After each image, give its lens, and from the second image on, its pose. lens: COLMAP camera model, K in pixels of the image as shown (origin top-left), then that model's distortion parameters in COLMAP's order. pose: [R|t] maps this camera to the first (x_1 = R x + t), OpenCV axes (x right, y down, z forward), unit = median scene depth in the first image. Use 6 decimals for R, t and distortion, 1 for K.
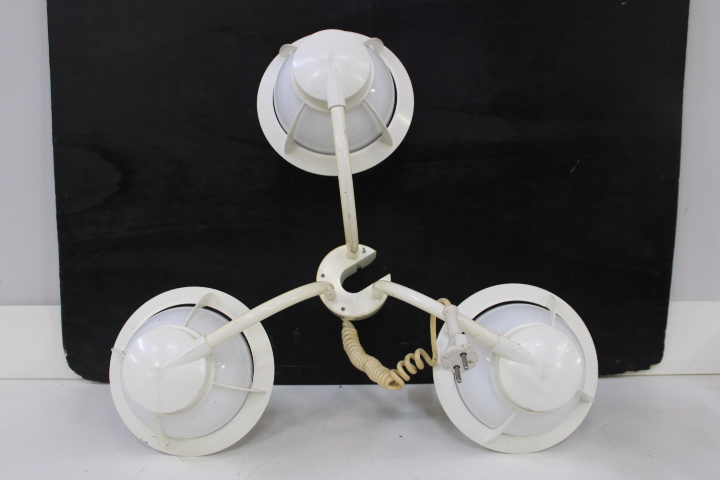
lens RADIAL K [[640.3, 0, 362.0], [0, 640.3, 245.0], [0, 0, 1]] dist [-0.103687, 0.032757]
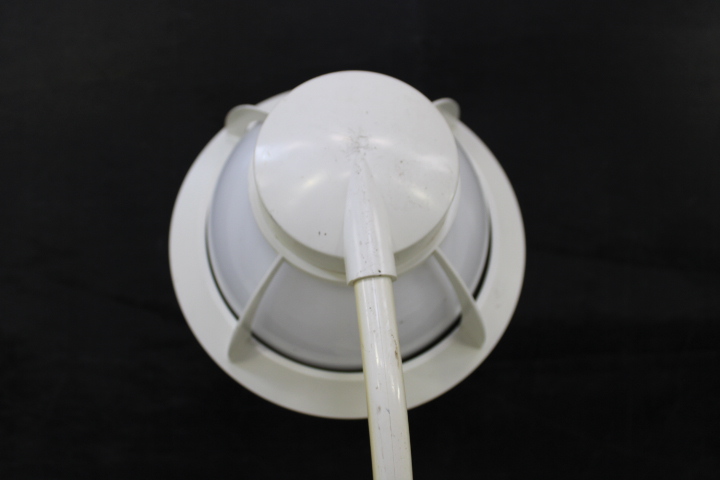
lens RADIAL K [[740.0, 0, 359.9], [0, 740.0, 240.2], [0, 0, 1]] dist [-0.082708, 0.000000]
pose [[0.999046, 0.025835, 0.035207, -0.057842], [-0.020578, 0.989617, -0.142246, -0.166346], [-0.038516, 0.141386, 0.989205, 0.543597]]
